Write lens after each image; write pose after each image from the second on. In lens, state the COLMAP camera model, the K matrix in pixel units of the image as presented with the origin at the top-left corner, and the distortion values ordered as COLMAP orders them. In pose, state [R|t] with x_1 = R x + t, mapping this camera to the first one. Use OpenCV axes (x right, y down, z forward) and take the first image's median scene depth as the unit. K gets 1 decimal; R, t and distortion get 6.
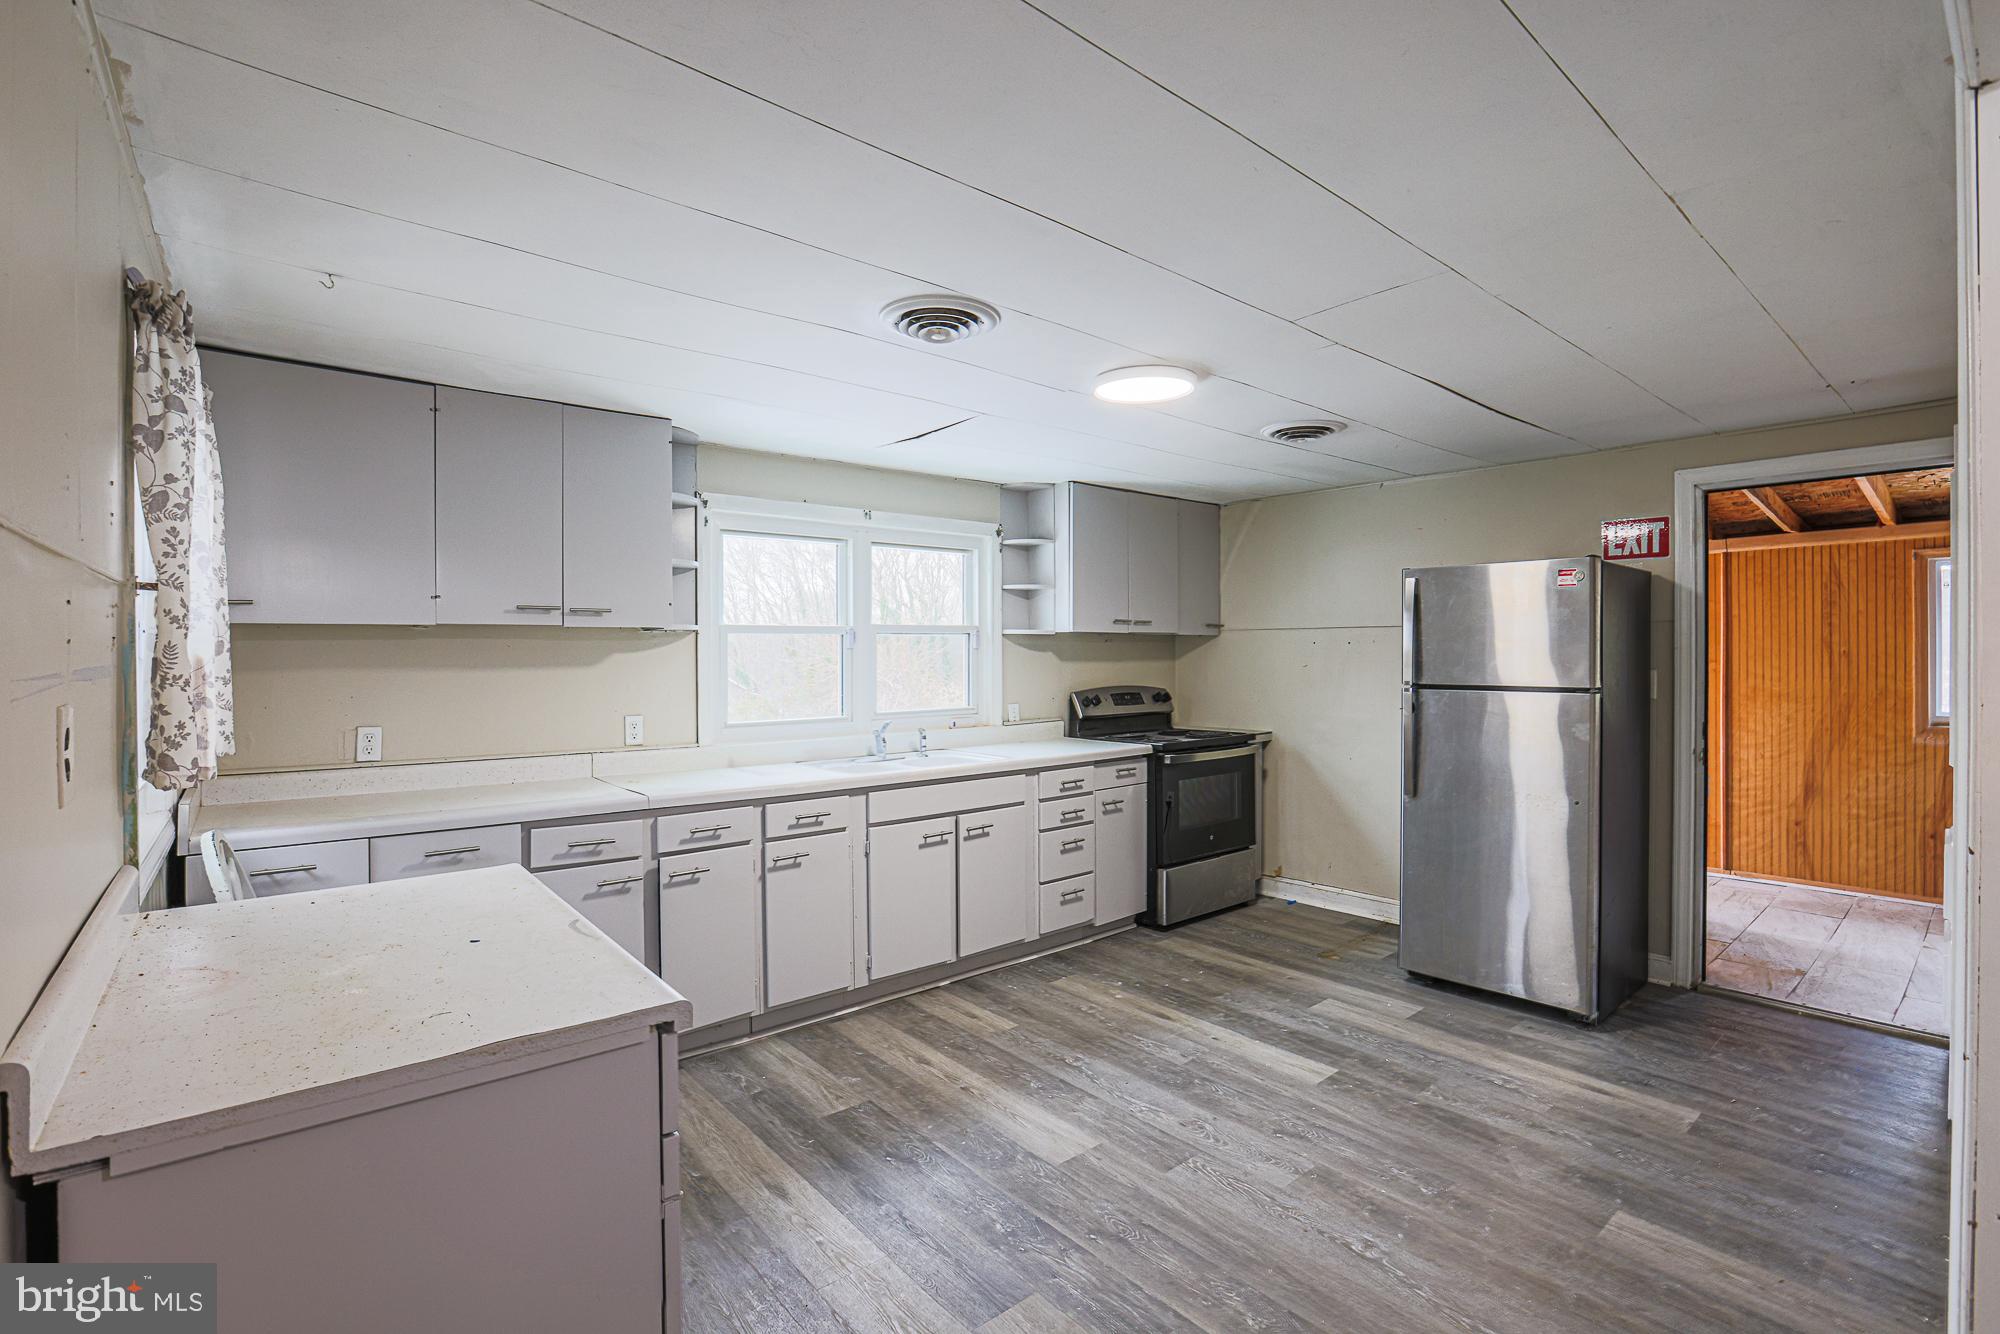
lens RADIAL K [[959.5, 0, 1032.0], [0, 959.5, 666.9], [0, 0, 1]] dist [-0.043289, 0.015461]
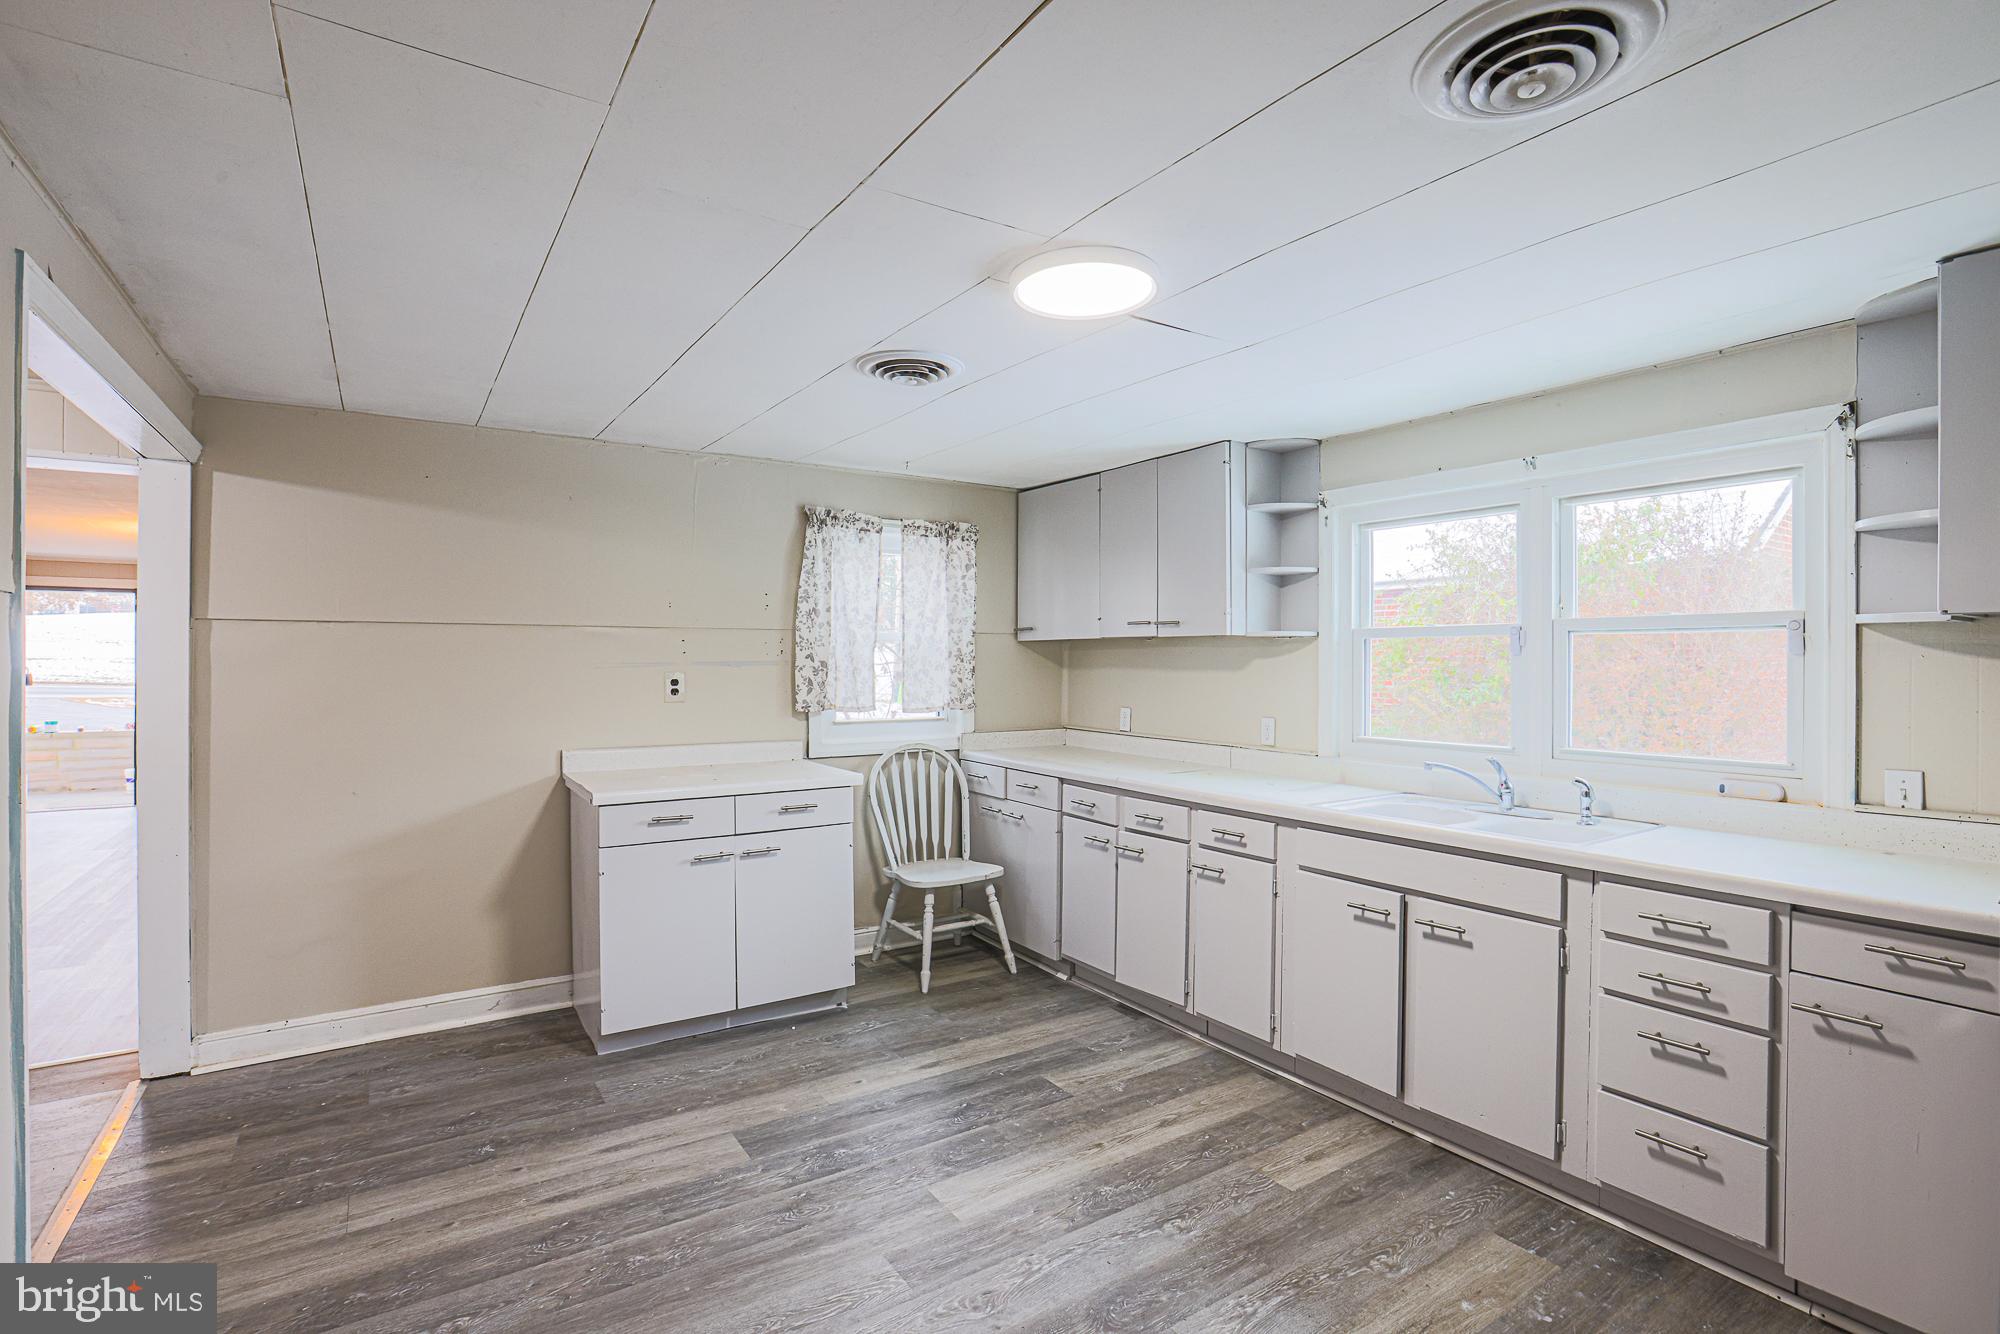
lens RADIAL K [[959.5, 0, 979.8], [0, 959.5, 662.9], [0, 0, 1]] dist [-0.043289, 0.015461]
pose [[-0.170562, 0.003120, -0.985342, 0.846141], [-0.022697, 0.999717, 0.007094, -0.012300], [0.985086, 0.023574, -0.170443, 1.061301]]
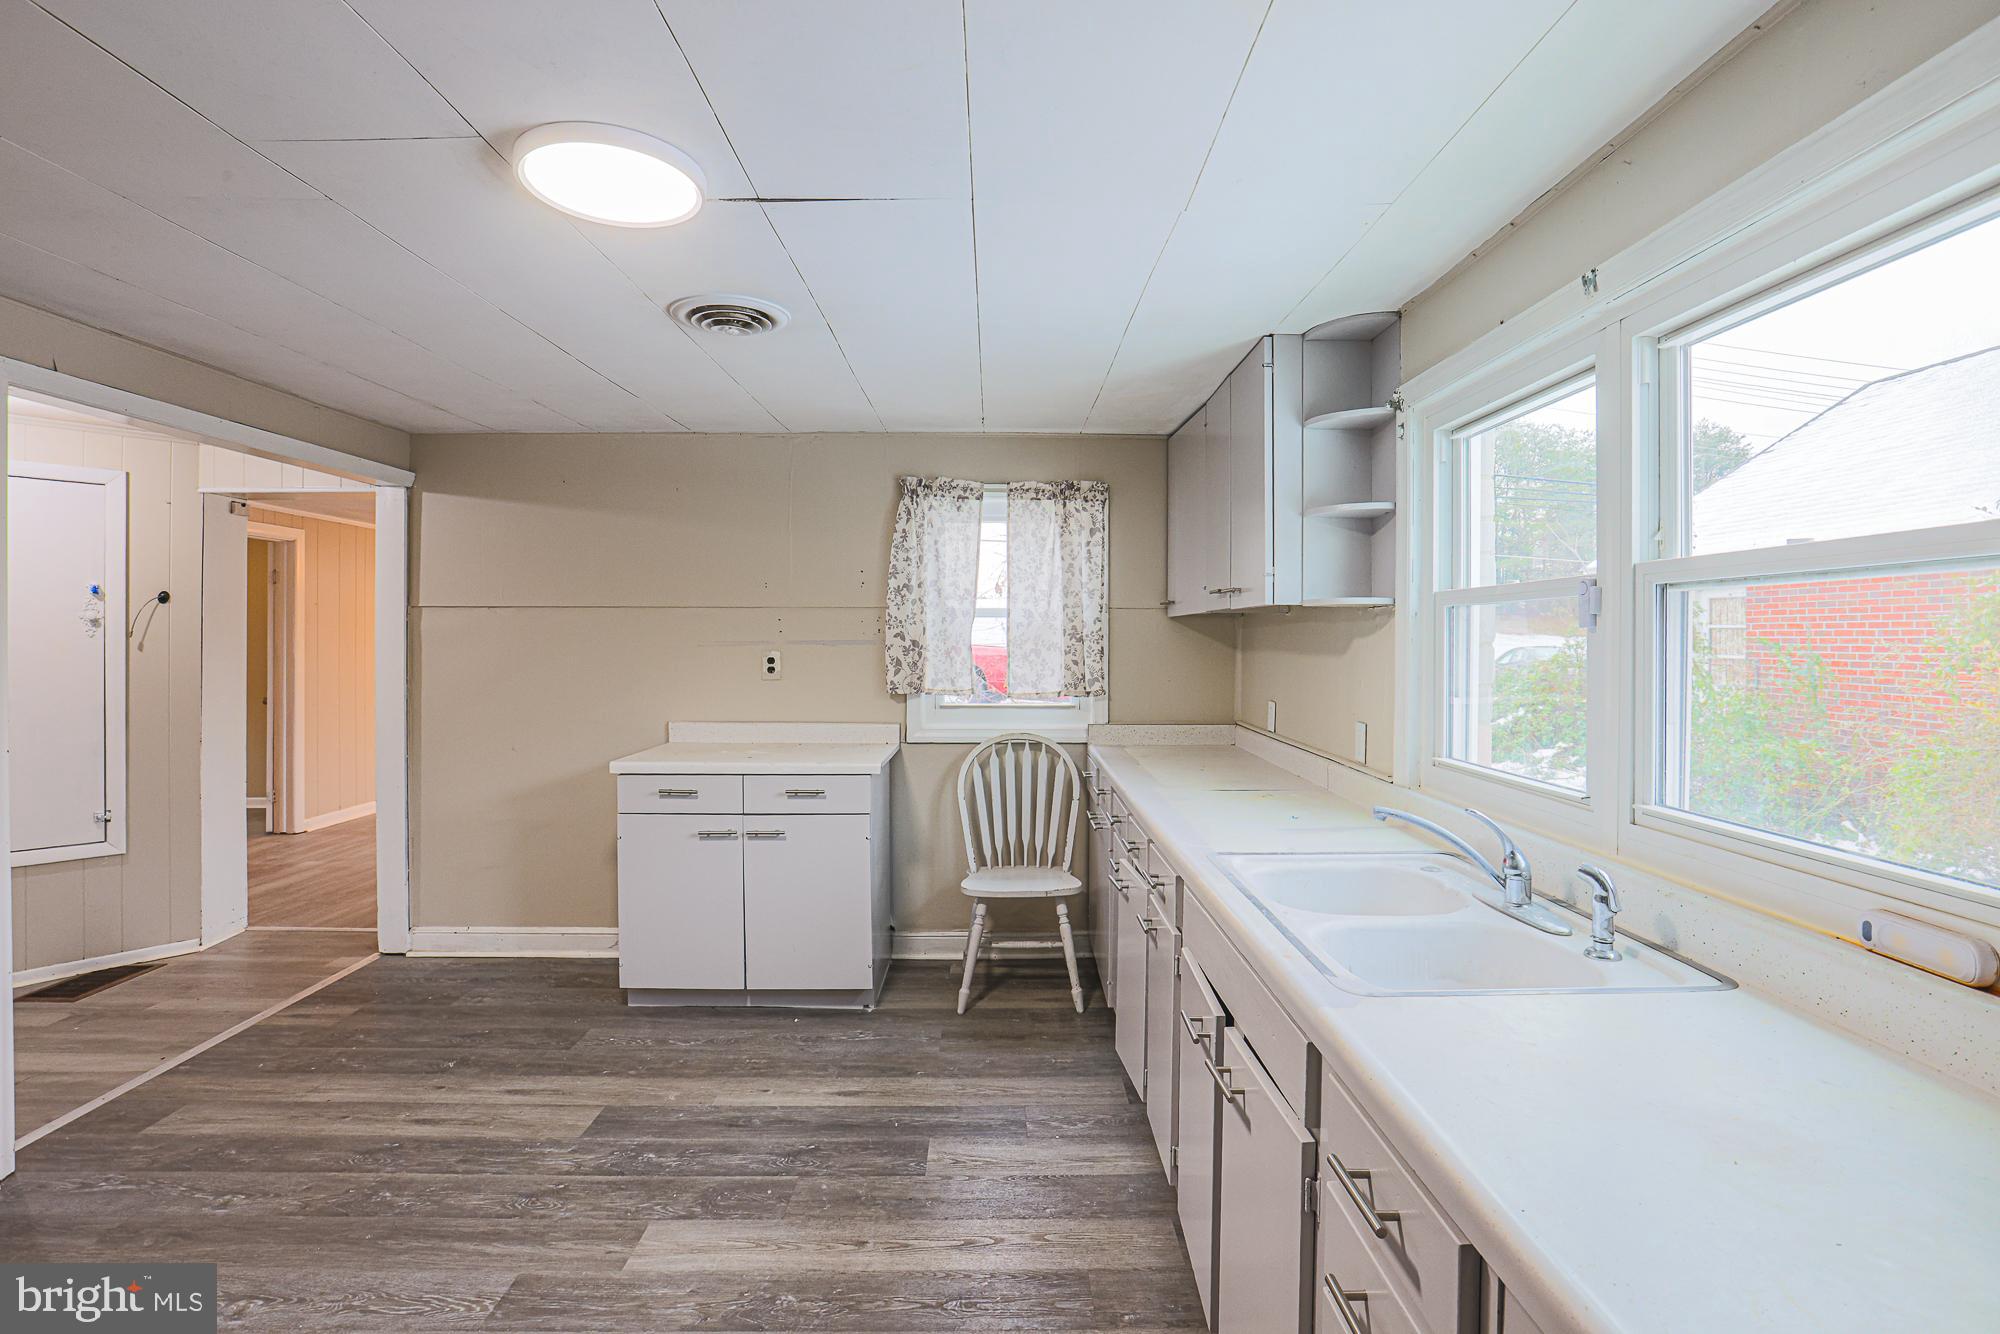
lens RADIAL K [[959.5, 0, 989.6], [0, 959.5, 645.0], [0, 0, 1]] dist [-0.043289, 0.015461]
pose [[-0.676834, 0.002678, -0.736130, 0.395819], [-0.019081, 0.999594, 0.021180, -0.023648], [0.735888, 0.028382, -0.676508, 1.583539]]
